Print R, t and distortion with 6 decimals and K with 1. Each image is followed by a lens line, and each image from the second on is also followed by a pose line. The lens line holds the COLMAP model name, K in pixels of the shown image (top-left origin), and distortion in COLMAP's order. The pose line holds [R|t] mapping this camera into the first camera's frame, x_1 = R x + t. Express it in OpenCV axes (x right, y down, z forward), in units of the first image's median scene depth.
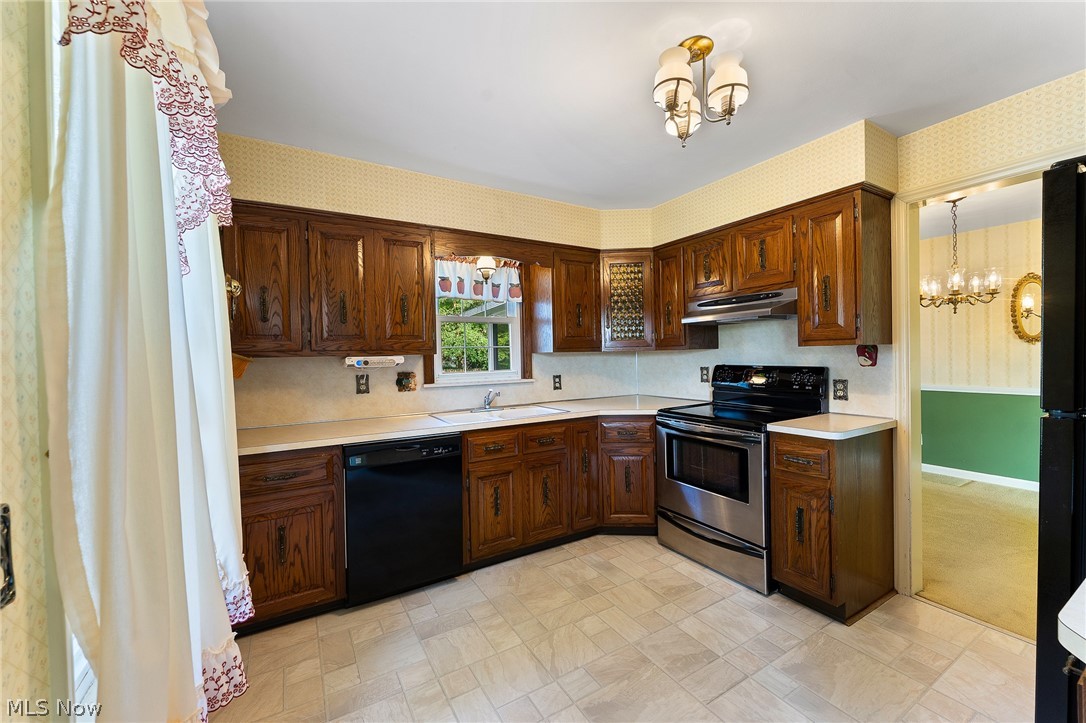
lens RADIAL K [[438.3, 0, 540.6], [0, 438.3, 359.9], [0, 0, 1]] dist [-0.001819, 0.000776]
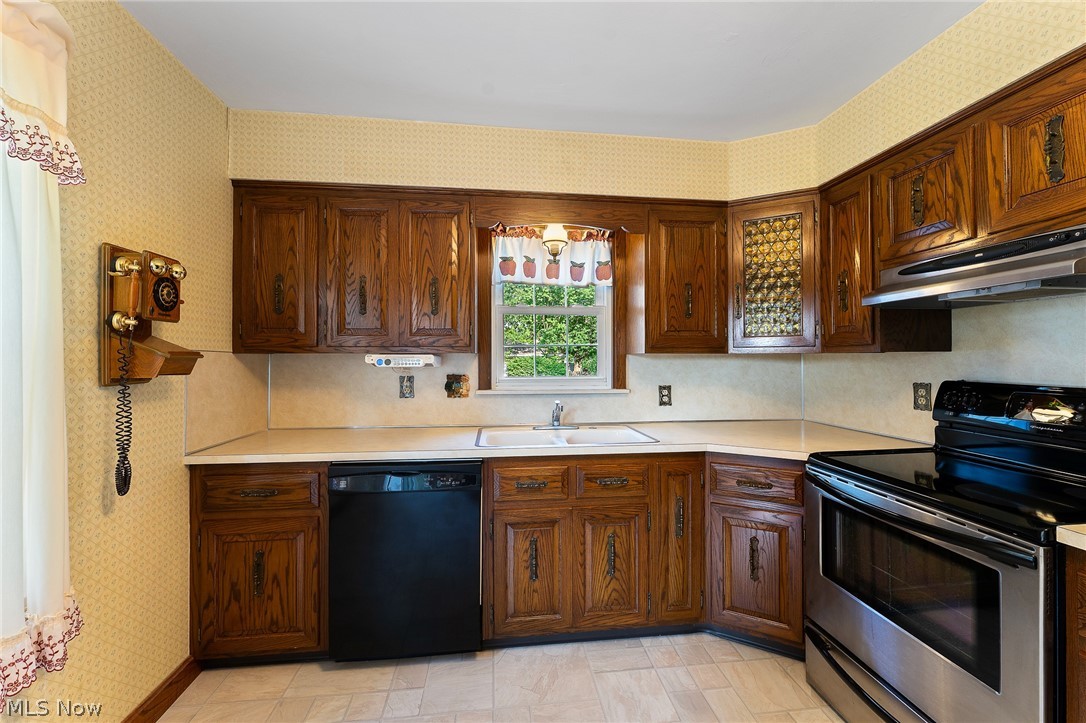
lens RADIAL K [[438.3, 0, 544.9], [0, 438.3, 356.1], [0, 0, 1]] dist [-0.001819, 0.000776]
pose [[0.911068, 0.017735, -0.411875, 0.195686], [-0.022548, 0.999722, -0.006830, -0.004896], [0.411639, 0.015510, 0.911215, 0.335125]]
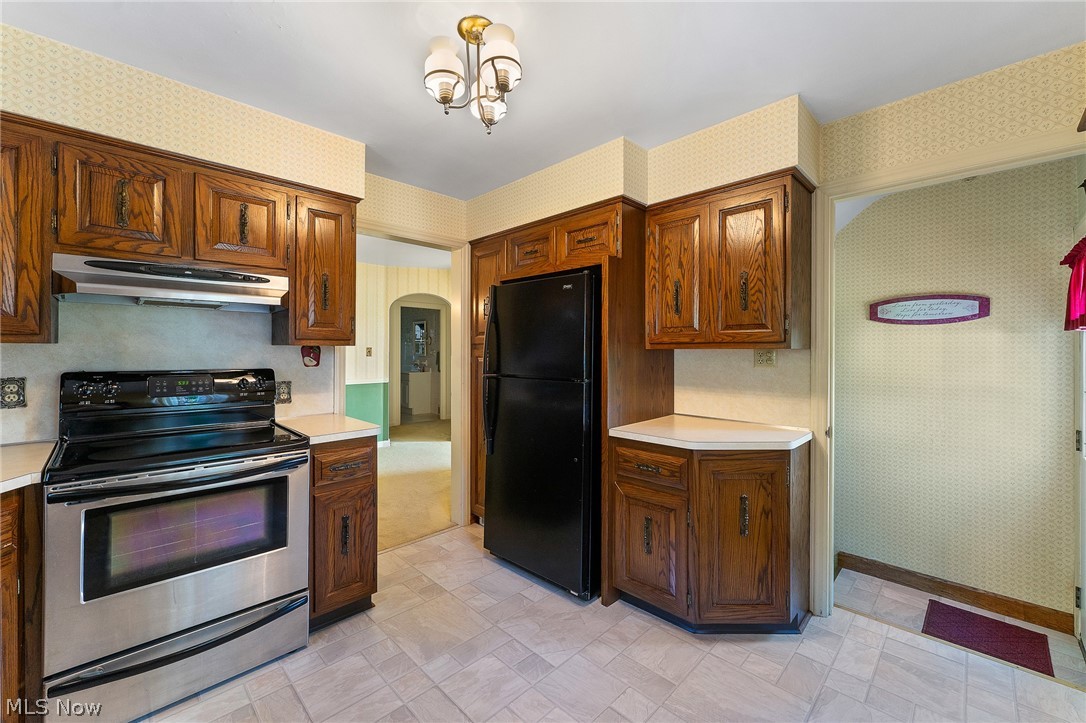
lens RADIAL K [[438.3, 0, 551.4], [0, 438.3, 352.4], [0, 0, 1]] dist [-0.001819, 0.000776]
pose [[-0.264410, 0.012285, 0.964332, -0.345962], [0.010976, 0.999892, -0.009729, -0.002092], [-0.964348, 0.008012, -0.264516, 0.645058]]
